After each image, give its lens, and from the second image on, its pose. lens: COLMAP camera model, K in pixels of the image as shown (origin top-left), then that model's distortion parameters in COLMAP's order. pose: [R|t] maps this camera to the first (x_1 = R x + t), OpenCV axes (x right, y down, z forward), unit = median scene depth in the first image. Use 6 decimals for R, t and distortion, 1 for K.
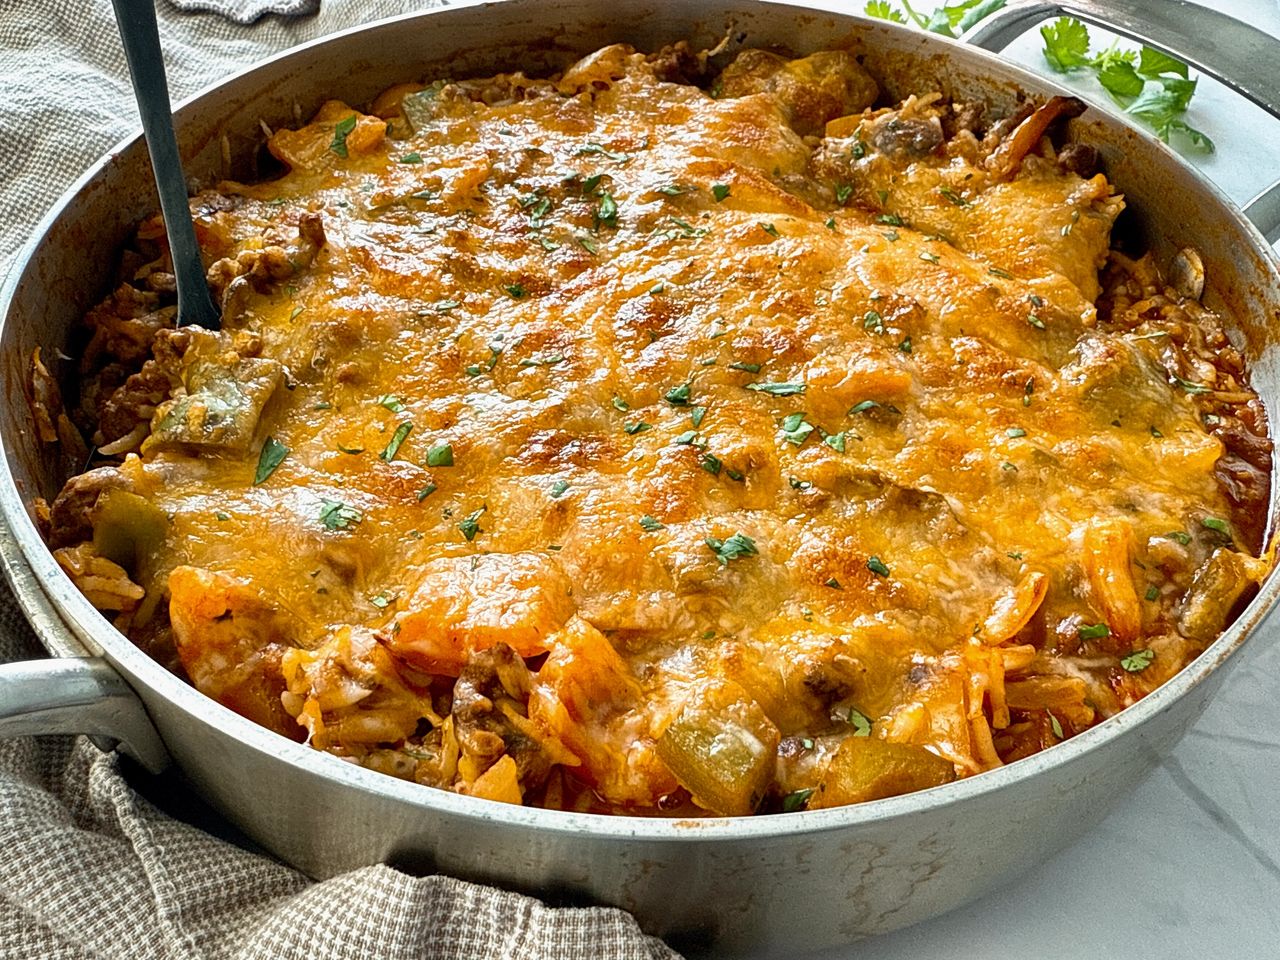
lens RADIAL K [[4617.6, 0, 640.0], [0, 4617.6, 480.0], [0, 0, 1]] dist [-4.840390, -1.865161]
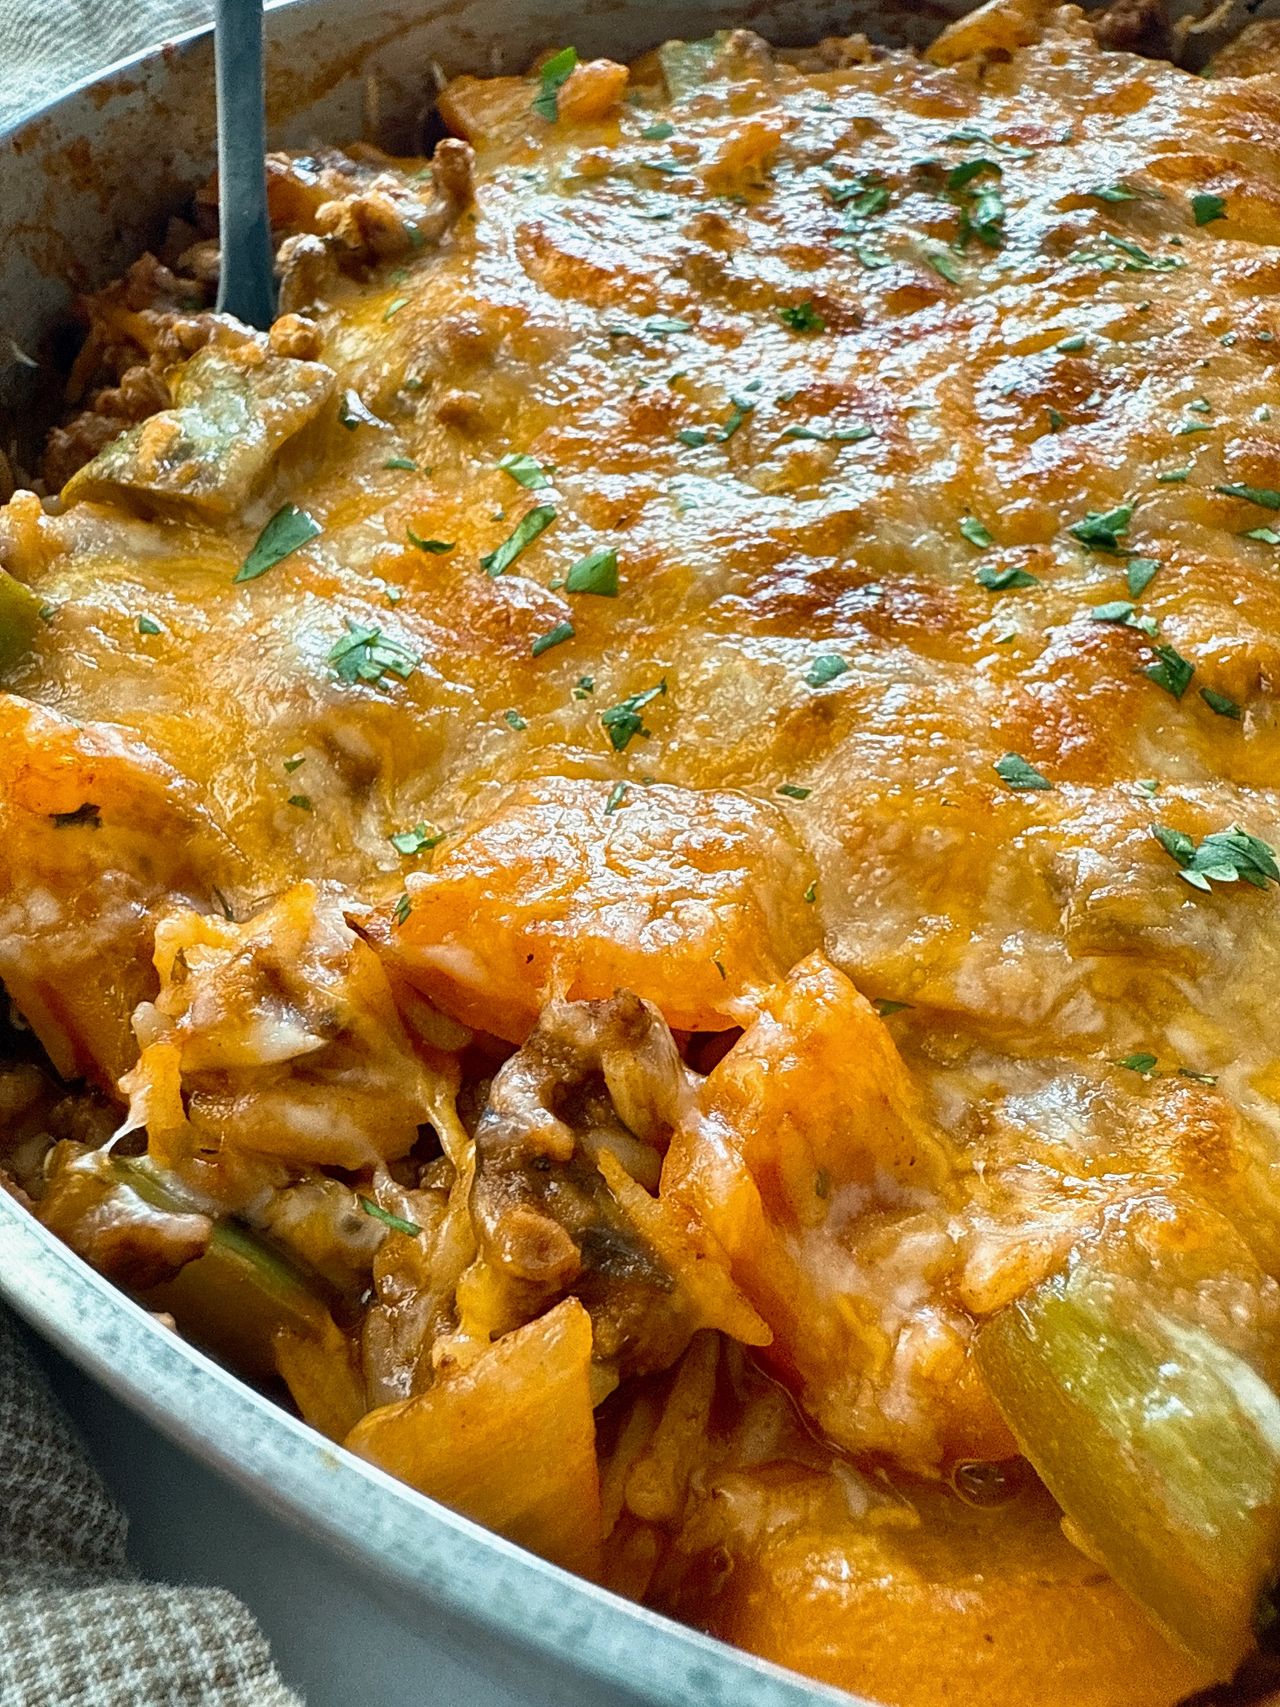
lens RADIAL K [[6158.0, 0, 816.8], [0, 6158.0, 816.1], [0, 0, 1]] dist [-4.840390, -1.865161]
pose [[0.983996, 0.177846, -0.011051, -0.007933], [-0.177706, 0.984003, 0.012612, 0.007786], [0.013118, -0.010447, 0.999859, 0.339141]]
